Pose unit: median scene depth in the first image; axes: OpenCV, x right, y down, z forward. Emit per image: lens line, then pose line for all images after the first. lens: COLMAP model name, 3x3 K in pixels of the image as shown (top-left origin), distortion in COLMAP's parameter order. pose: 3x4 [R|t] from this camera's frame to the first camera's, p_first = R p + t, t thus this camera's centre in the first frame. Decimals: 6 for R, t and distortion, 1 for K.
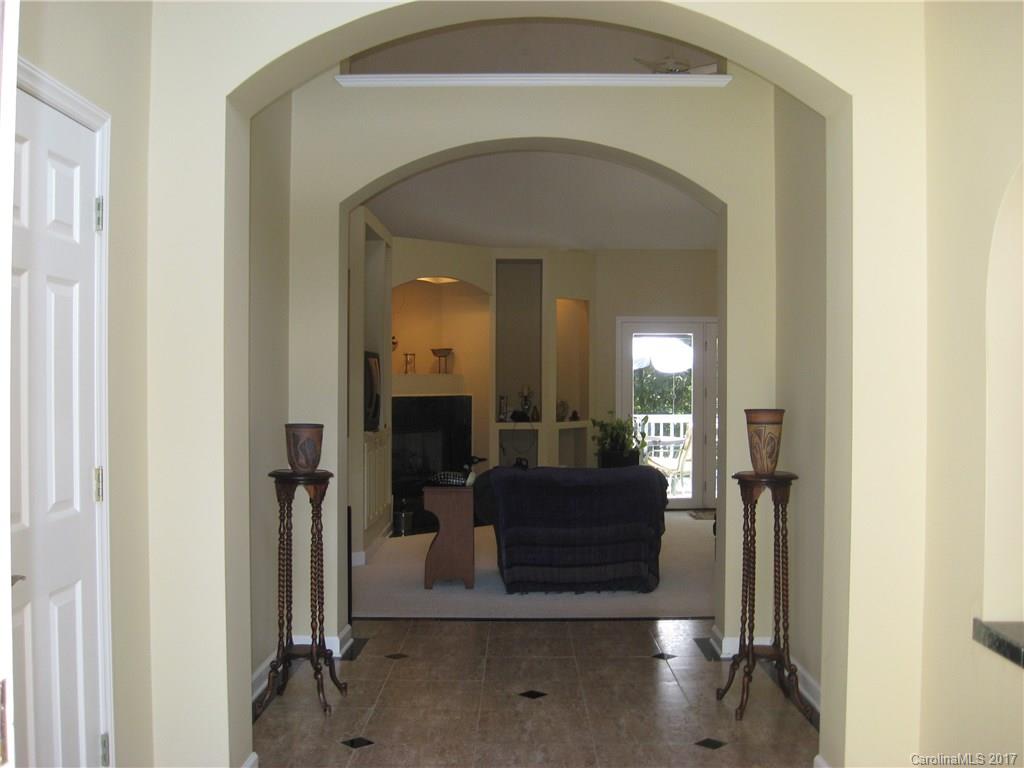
lens RADIAL K [[1052.8, 0, 515.3], [0, 1052.8, 392.0], [0, 0, 1]] dist [-0.118505, 0.000000]
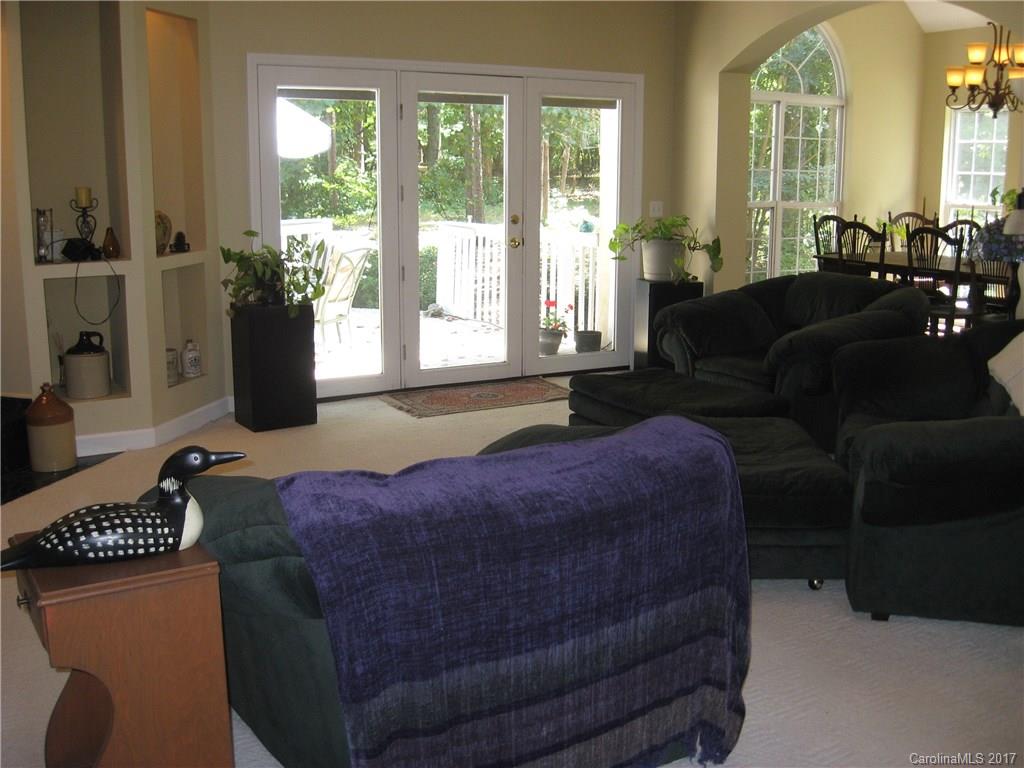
lens RADIAL K [[1052.8, 0, 508.0], [0, 1052.8, 386.3], [0, 0, 1]] dist [-0.118505, 0.000000]
pose [[0.859755, -0.101550, 0.500509, -0.105308], [0.001476, 0.980522, 0.196406, -0.012684], [-0.510705, -0.168122, 0.843158, 0.693993]]
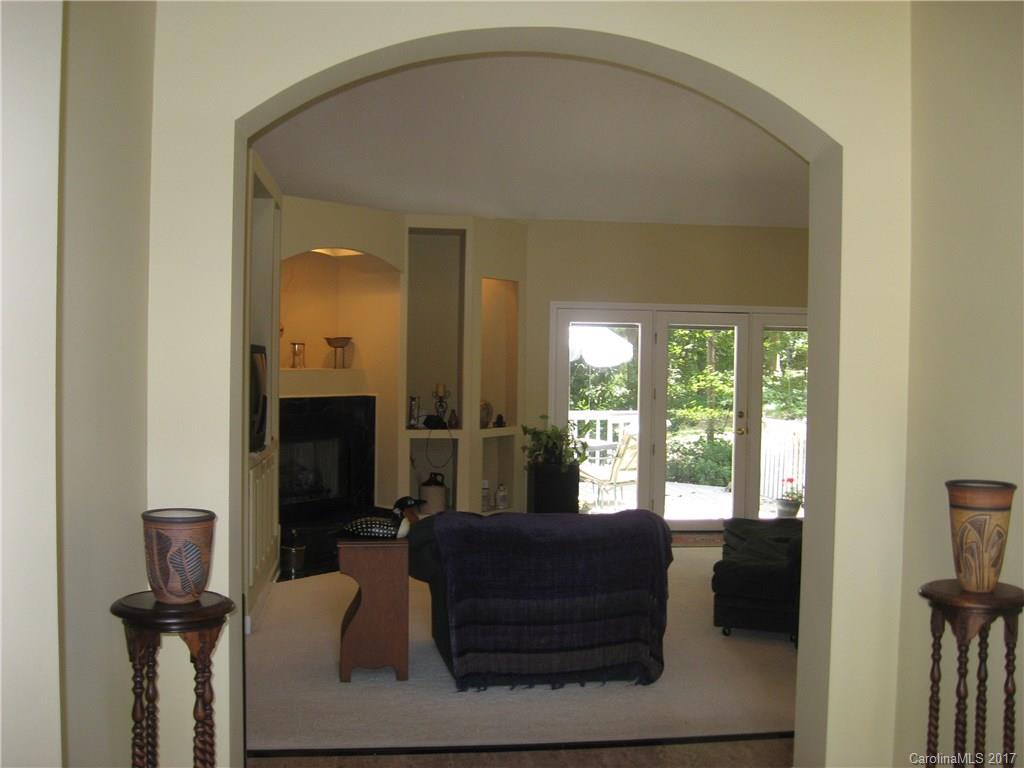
lens RADIAL K [[1052.8, 0, 516.3], [0, 1052.8, 390.2], [0, 0, 1]] dist [-0.118505, 0.000000]
pose [[0.991200, 0.009106, 0.132057, -0.059952], [-0.011815, 0.999735, 0.019740, -0.026598], [-0.131843, -0.021126, 0.991046, 0.268701]]
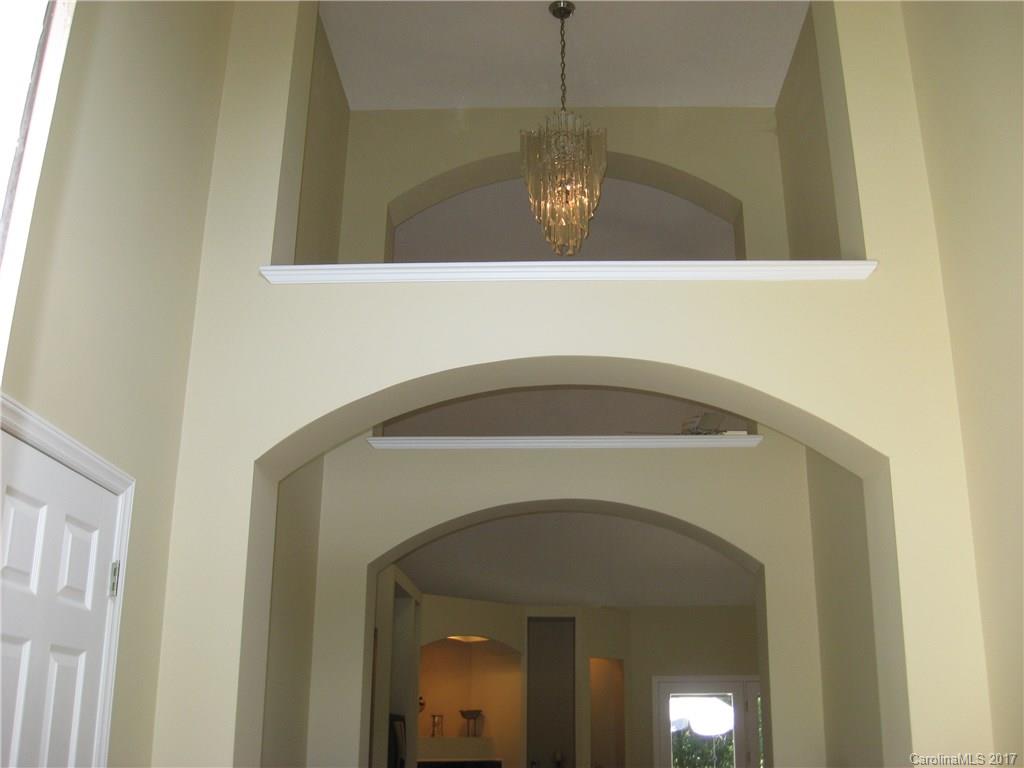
lens RADIAL K [[1052.8, 0, 514.6], [0, 1052.8, 393.0], [0, 0, 1]] dist [-0.118505, 0.000000]
pose [[0.999527, -0.004492, -0.030420, 0.000368], [-0.005656, 0.945531, -0.325484, -0.008958], [0.030225, 0.325502, 0.945058, 0.014120]]
